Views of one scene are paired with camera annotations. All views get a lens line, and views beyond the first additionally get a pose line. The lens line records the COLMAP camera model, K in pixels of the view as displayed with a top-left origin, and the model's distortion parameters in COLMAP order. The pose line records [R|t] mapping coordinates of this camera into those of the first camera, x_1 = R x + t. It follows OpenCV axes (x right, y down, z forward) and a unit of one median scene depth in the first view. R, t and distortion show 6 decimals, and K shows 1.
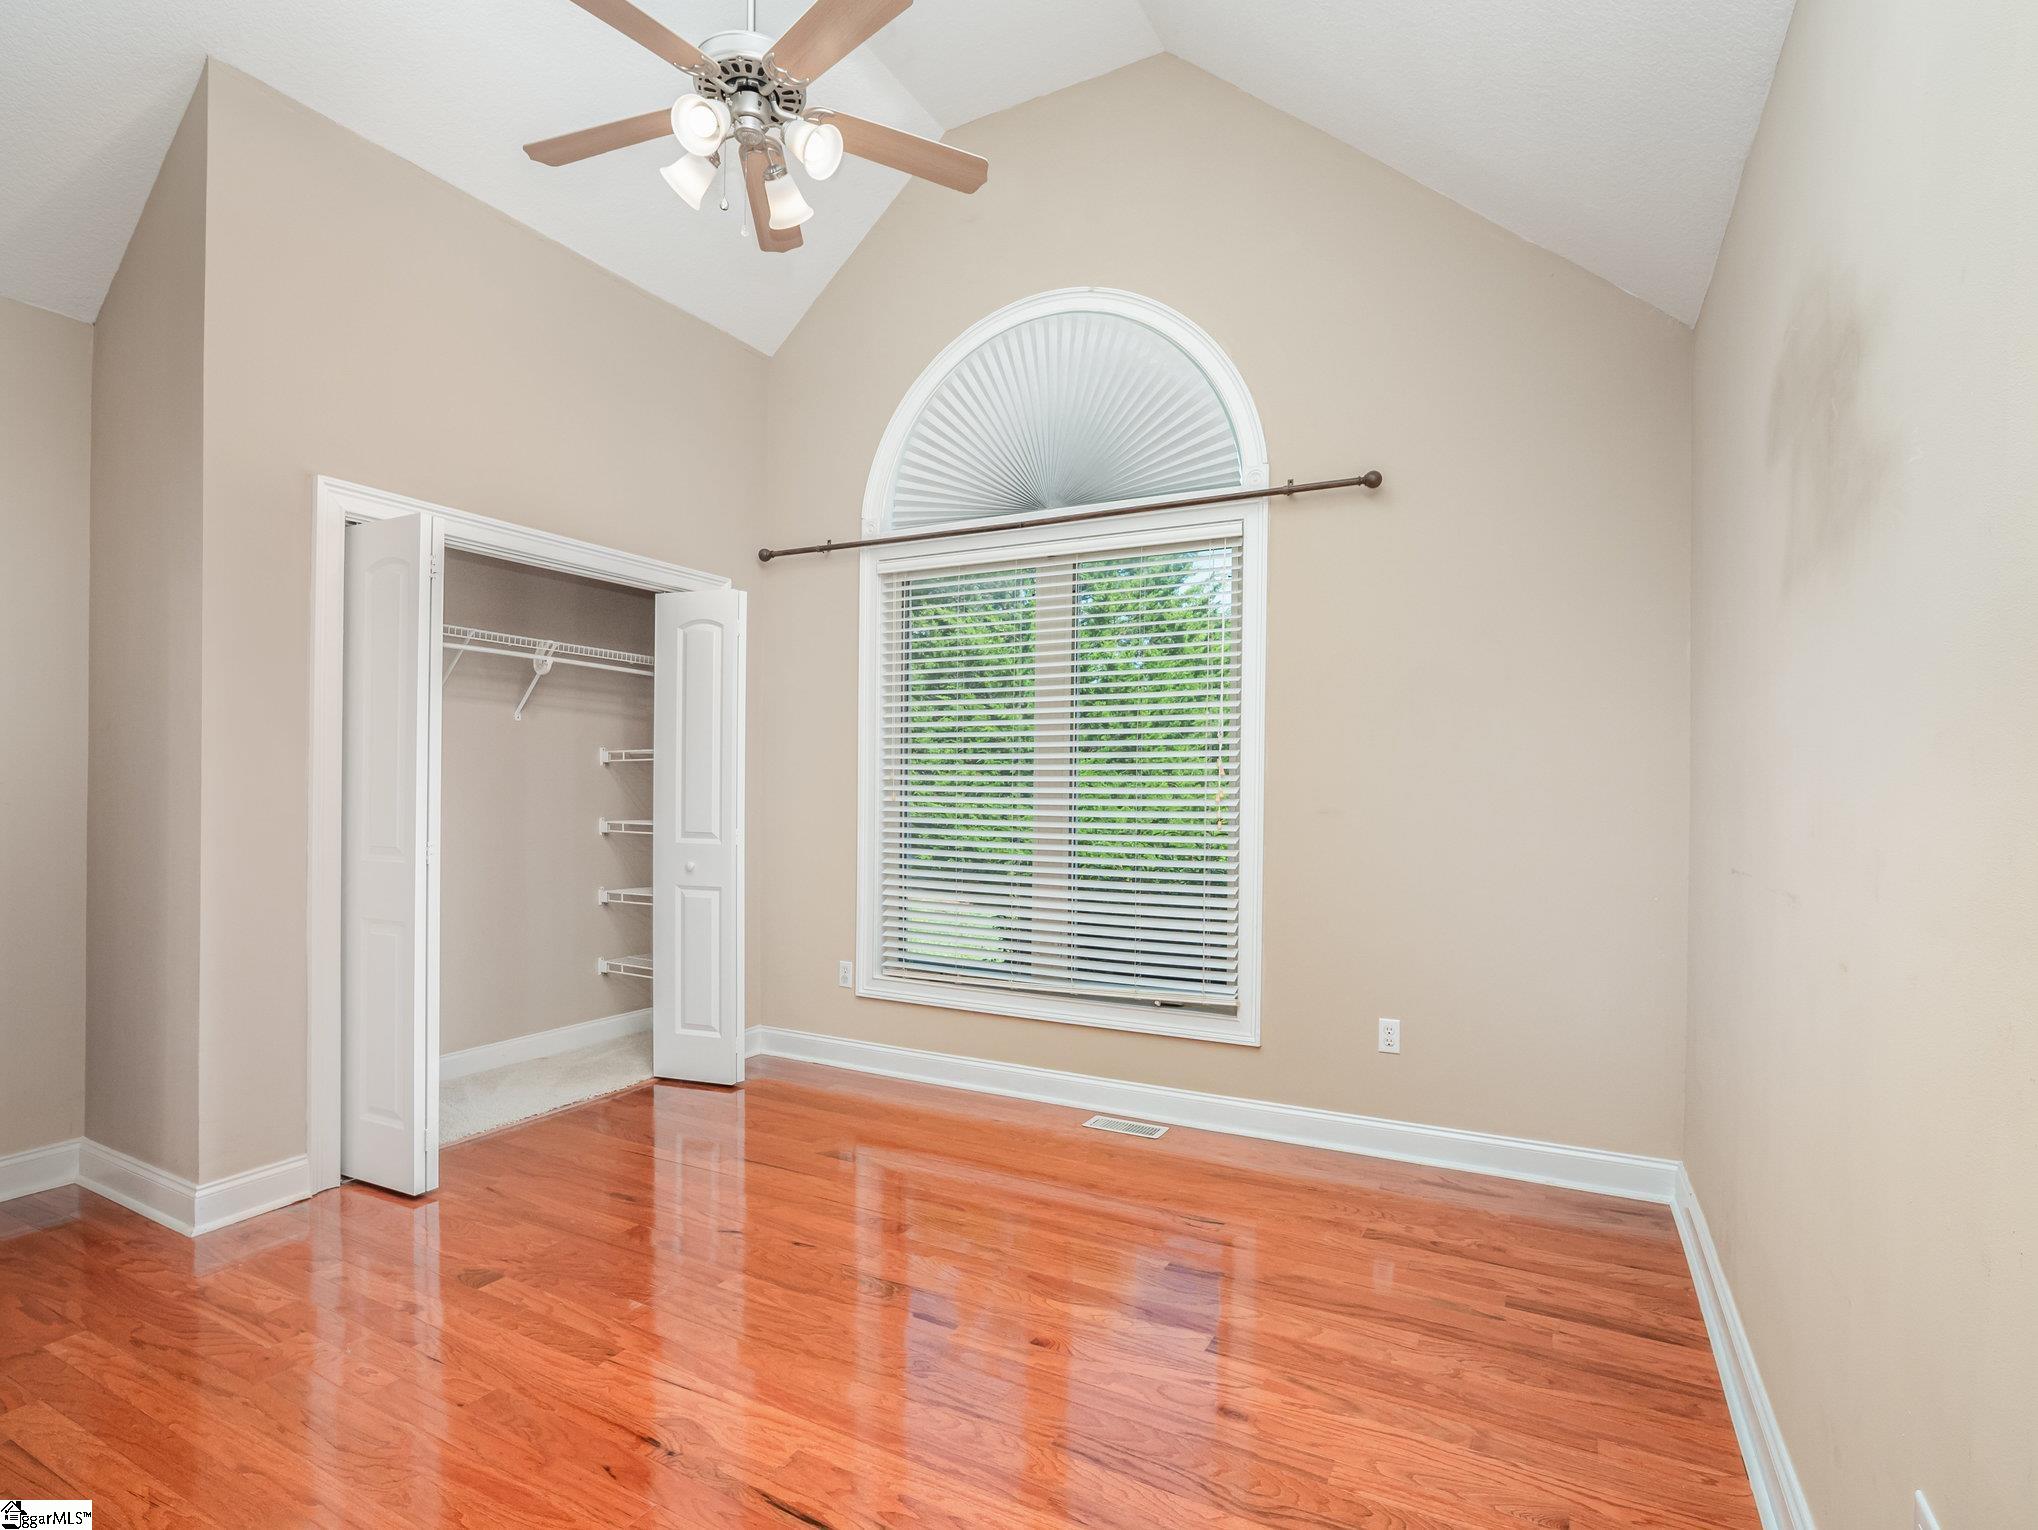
lens RADIAL K [[1011.8, 0, 1012.7], [0, 1011.8, 779.7], [0, 0, 1]] dist [-0.033941, -0.000396]
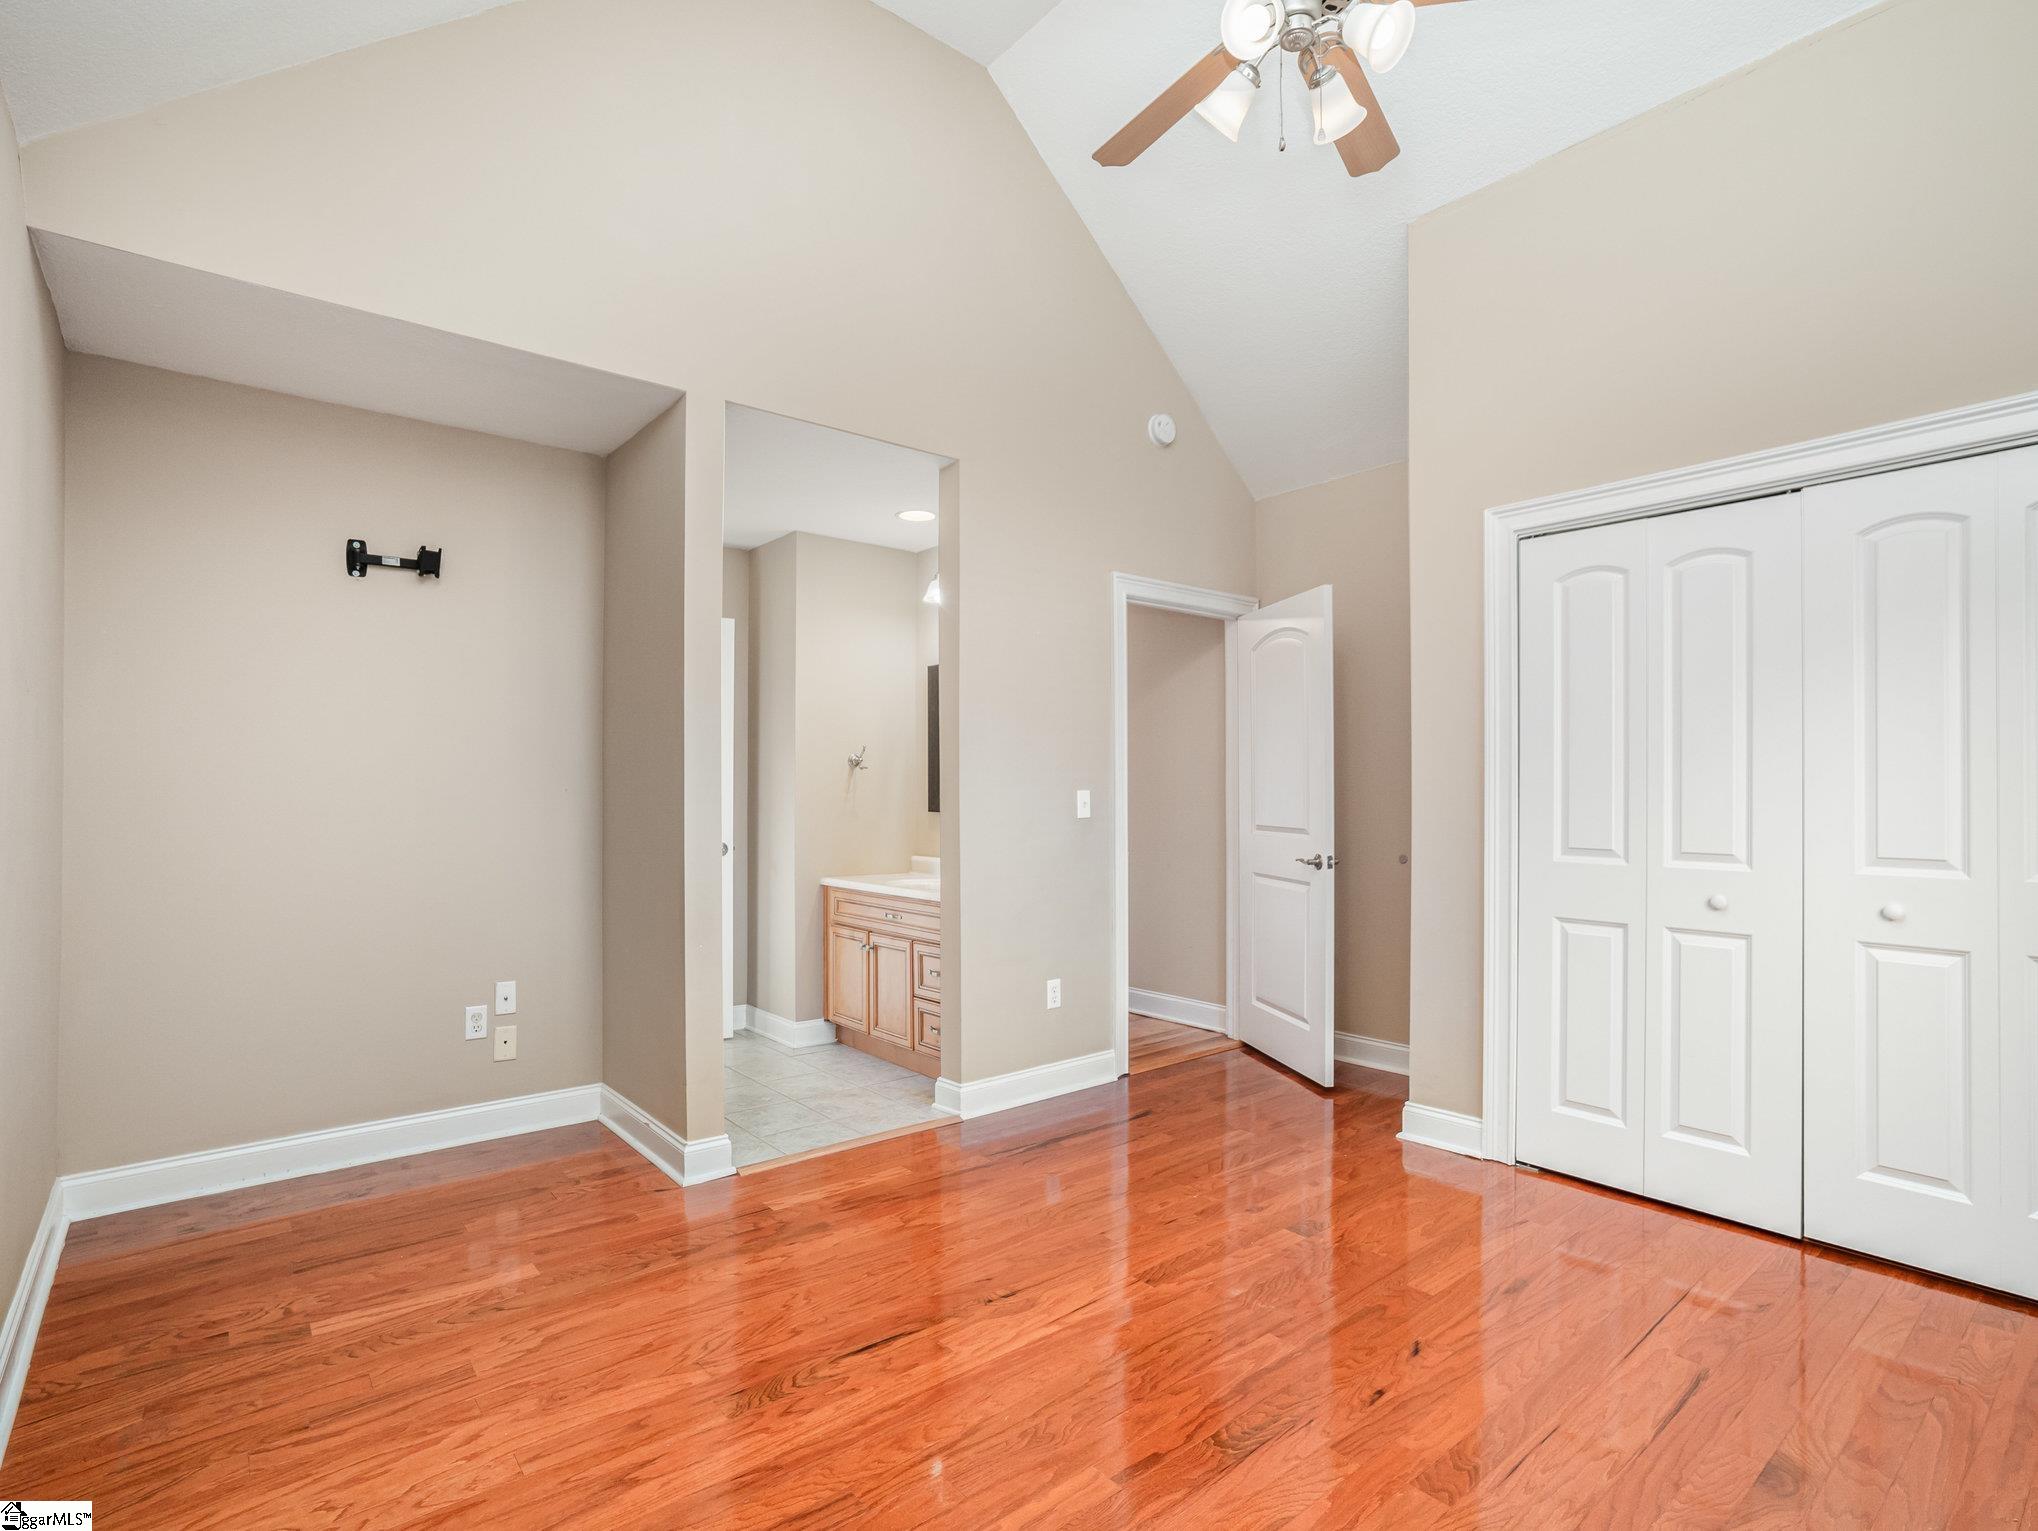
lens RADIAL K [[1035.6, 0, 1009.6], [0, 1035.6, 800.8], [0, 0, 1]] dist [-0.033639, 0.000453]
pose [[-0.390460, 0.004402, -0.920610, 0.433447], [0.004986, 0.999984, 0.002667, 0.014884], [0.920607, -0.003548, -0.390475, 0.774808]]
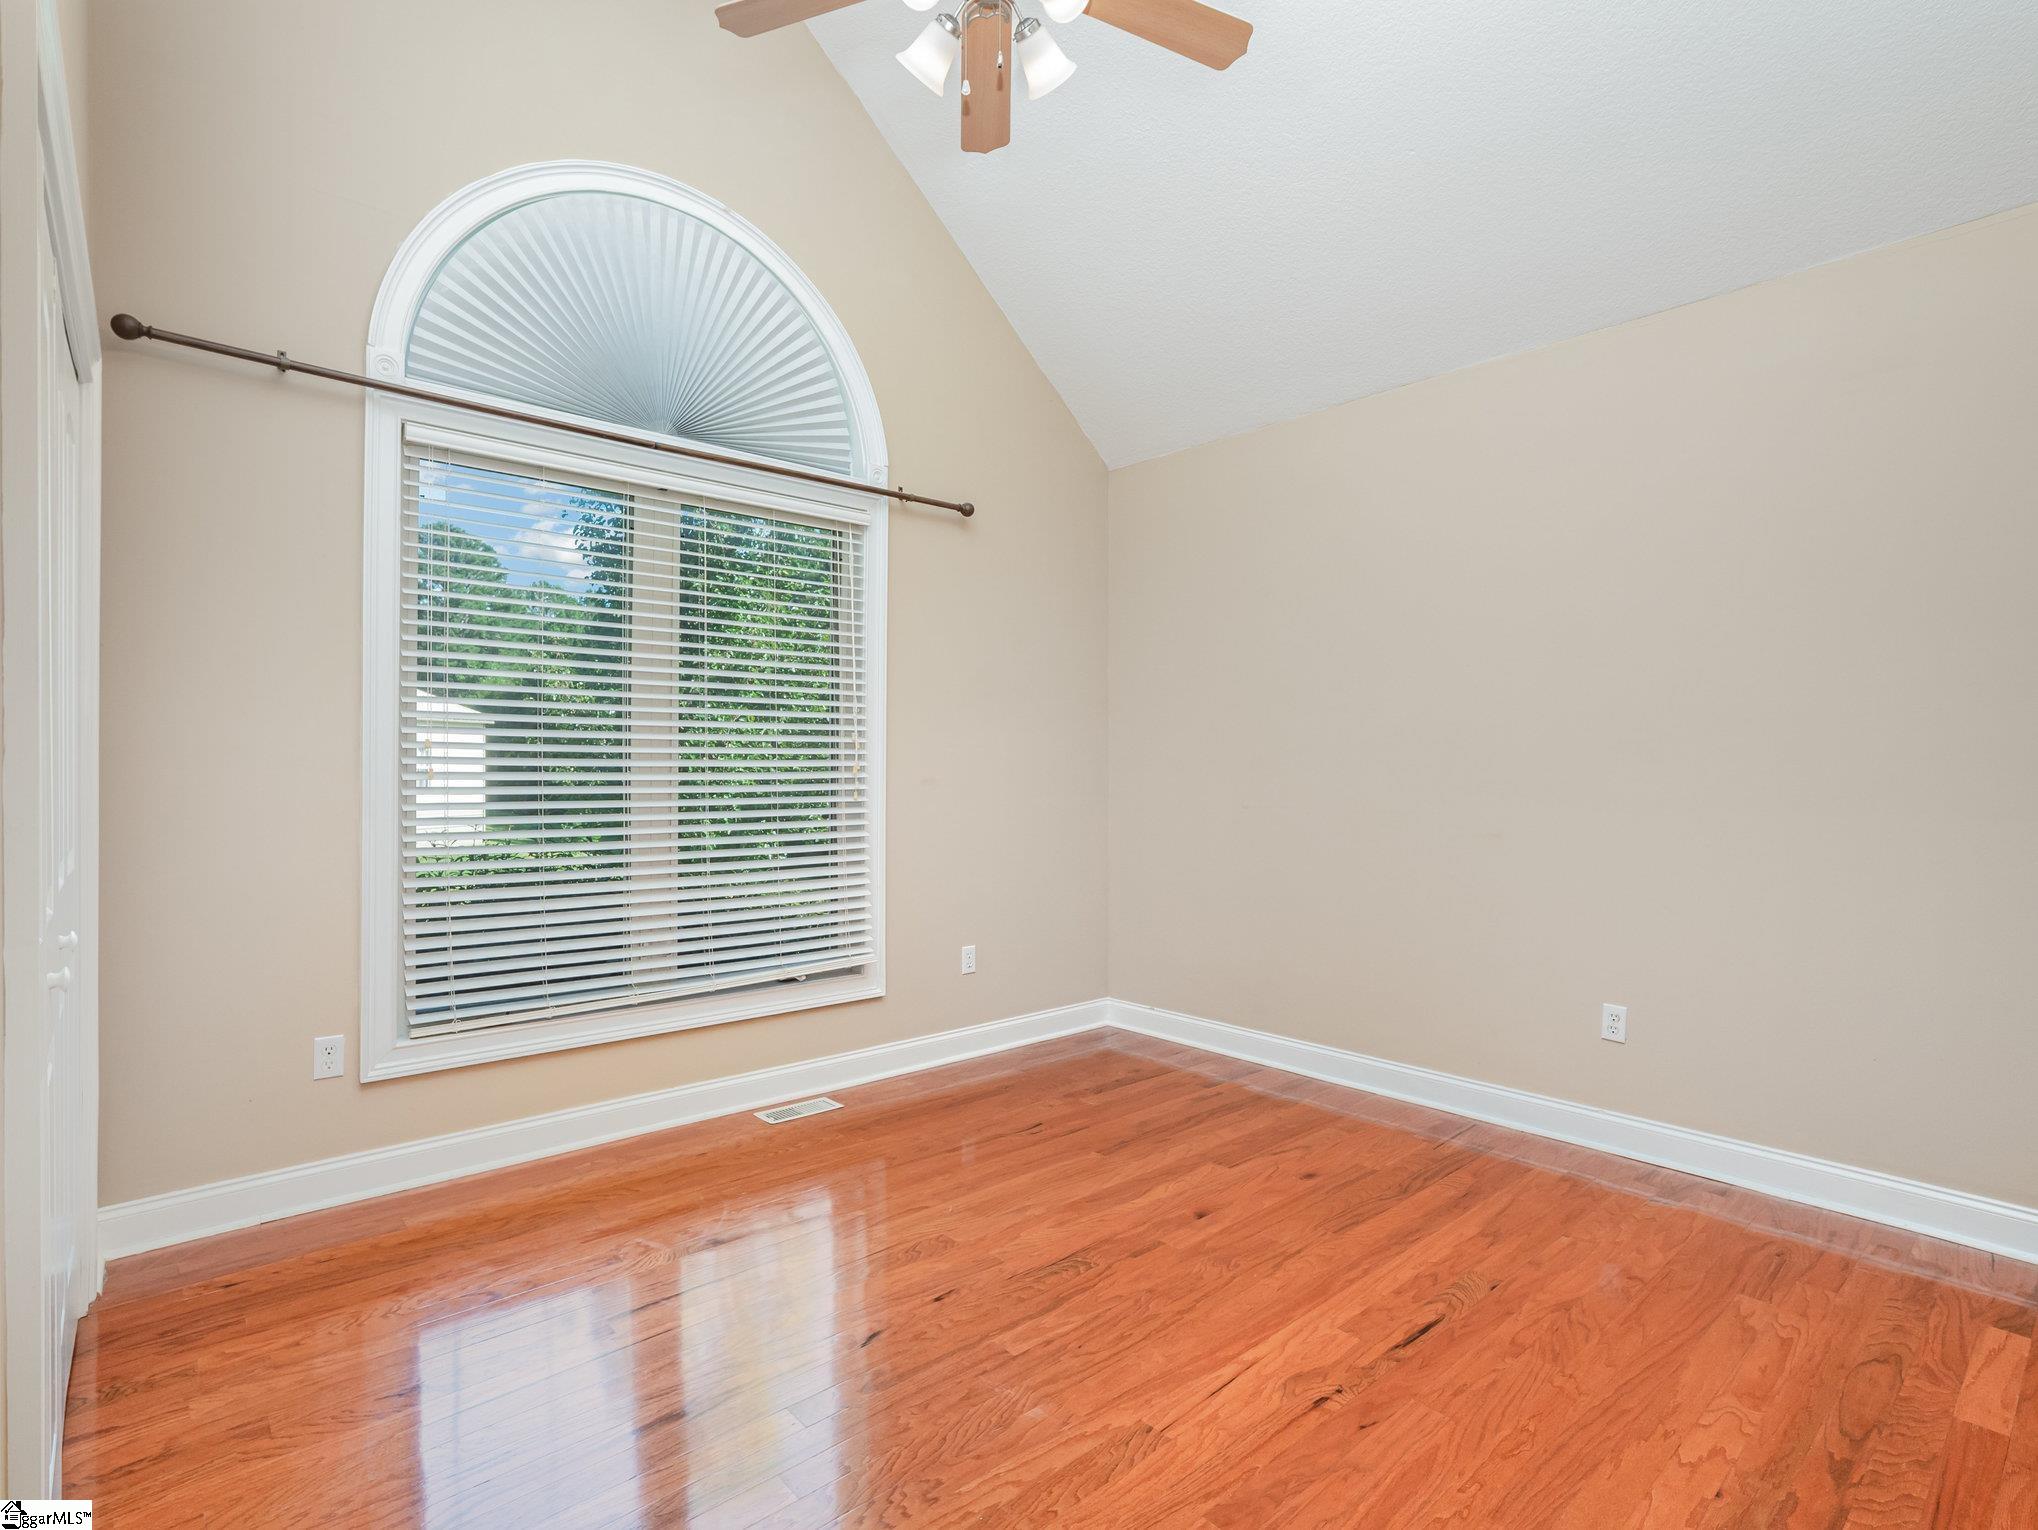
lens RADIAL K [[996.0, 0, 1019.0], [0, 996.0, 765.0], [0, 0, 1]] dist [-0.049885, 0.000002]
pose [[0.356360, -0.002134, 0.934346, -0.713793], [-0.005812, 0.999973, 0.004500, 0.007241], [-0.934331, -0.007034, 0.356338, 0.479681]]
